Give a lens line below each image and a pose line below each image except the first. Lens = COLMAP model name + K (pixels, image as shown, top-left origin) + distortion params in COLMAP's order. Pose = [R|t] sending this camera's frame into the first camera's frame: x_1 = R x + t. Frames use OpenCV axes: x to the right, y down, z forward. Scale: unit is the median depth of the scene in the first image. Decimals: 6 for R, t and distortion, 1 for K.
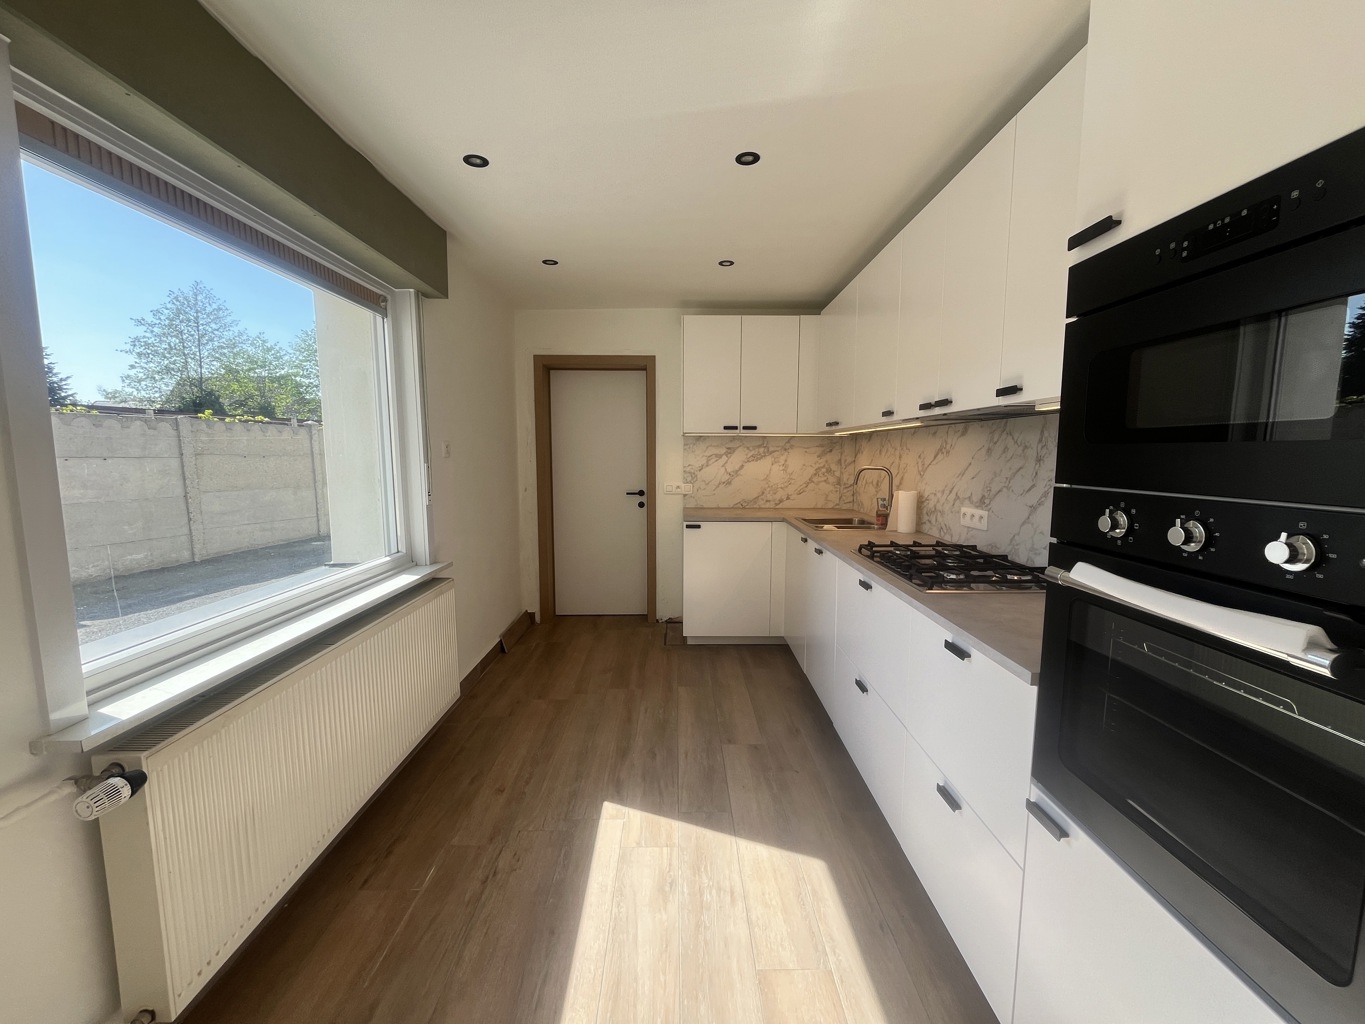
lens RADIAL K [[548.1, 0, 682.5], [0, 548.1, 512.0], [0, 0, 1]] dist [0.000736, 0.000054]
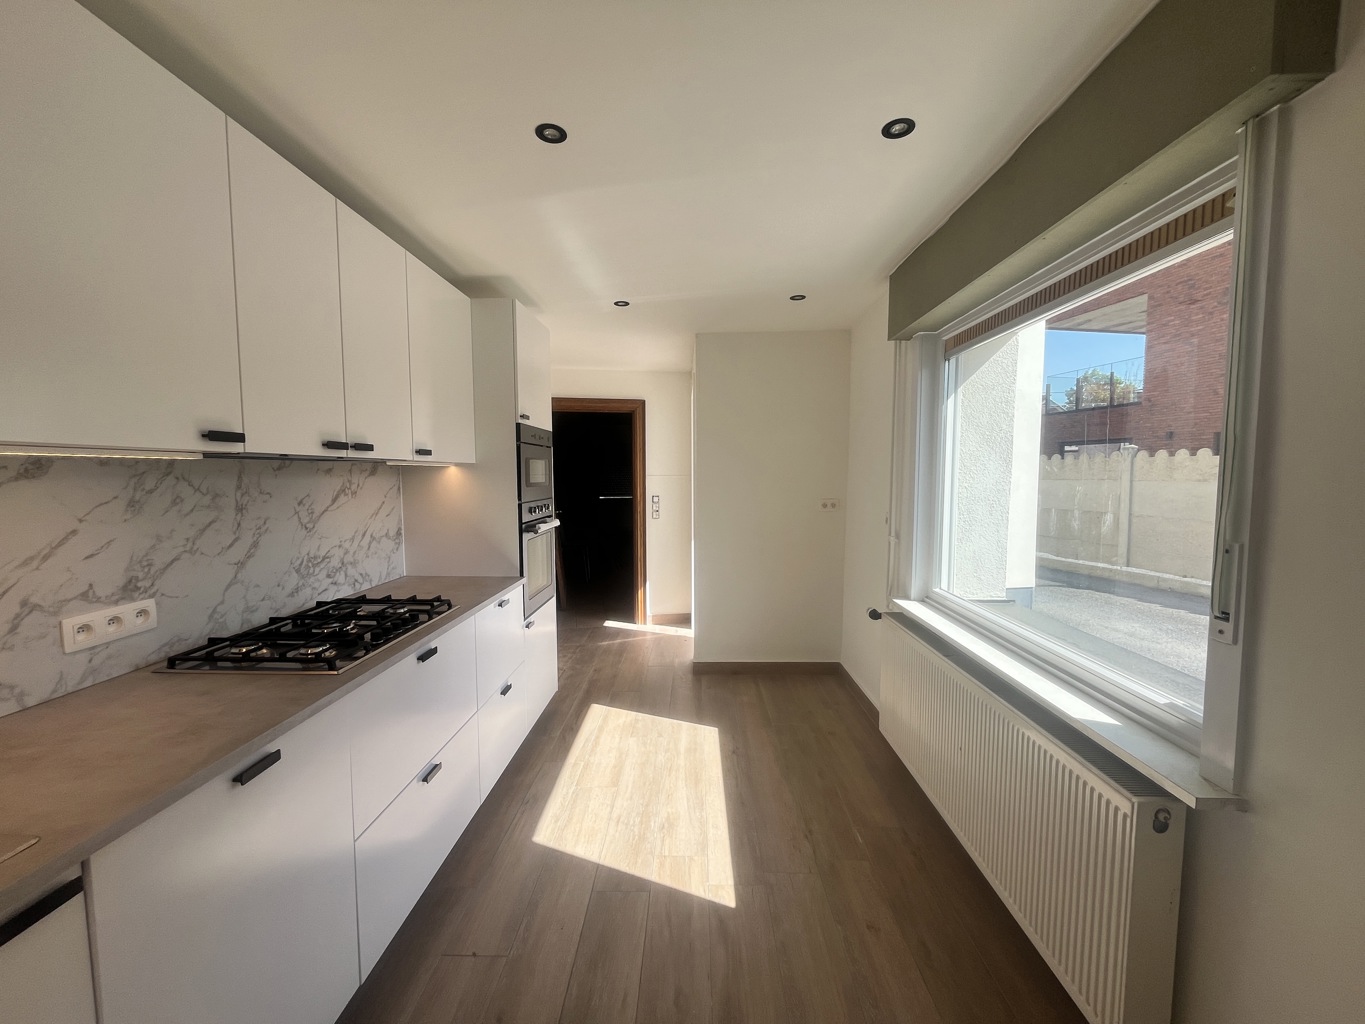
lens RADIAL K [[548.1, 0, 682.5], [0, 548.1, 512.0], [0, 0, 1]] dist [0.000736, 0.000054]
pose [[-0.999334, 0.000676, 0.036488, -0.093247], [0.007208, 0.983791, 0.179172, -0.231042], [-0.035775, 0.179316, -0.983141, 1.749612]]
